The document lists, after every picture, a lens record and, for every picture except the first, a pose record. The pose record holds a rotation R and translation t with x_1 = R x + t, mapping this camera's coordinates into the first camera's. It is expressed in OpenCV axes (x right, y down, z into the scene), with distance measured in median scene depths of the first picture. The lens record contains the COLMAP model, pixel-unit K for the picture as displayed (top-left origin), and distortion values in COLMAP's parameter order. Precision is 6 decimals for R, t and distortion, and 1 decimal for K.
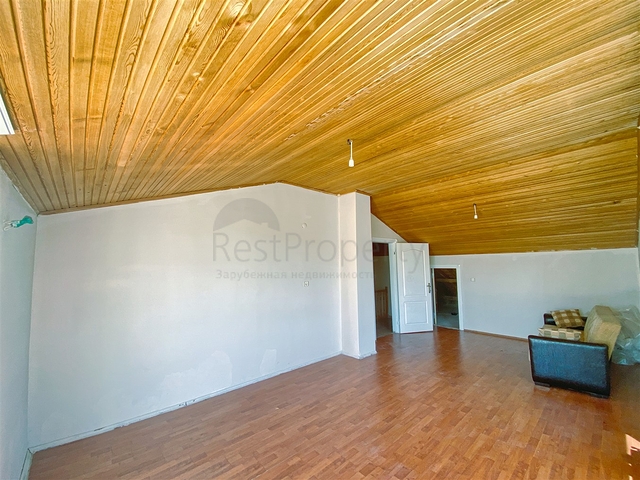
lens RADIAL K [[261.1, 0, 322.4], [0, 261.1, 241.4], [0, 0, 1]] dist [-0.001663, -0.011588]
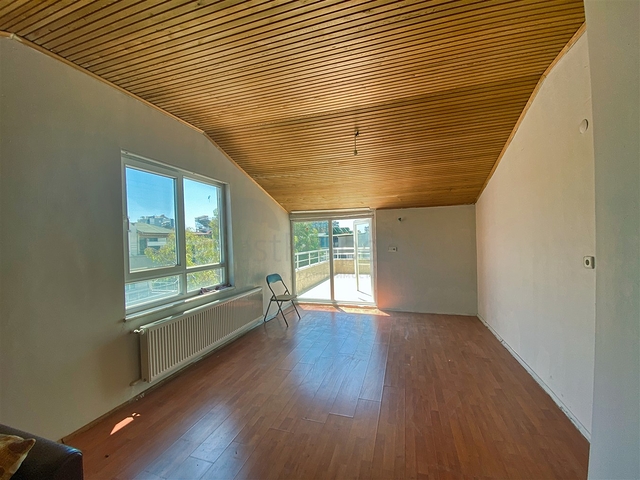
lens RADIAL K [[258.7, 0, 319.1], [0, 258.7, 240.7], [0, 0, 1]] dist [0.027636, -0.023308]
pose [[-0.873525, 0.034894, -0.485527, 0.730647], [0.083564, 0.993370, -0.078951, 0.171683], [0.479553, -0.109538, -0.870649, 1.574513]]
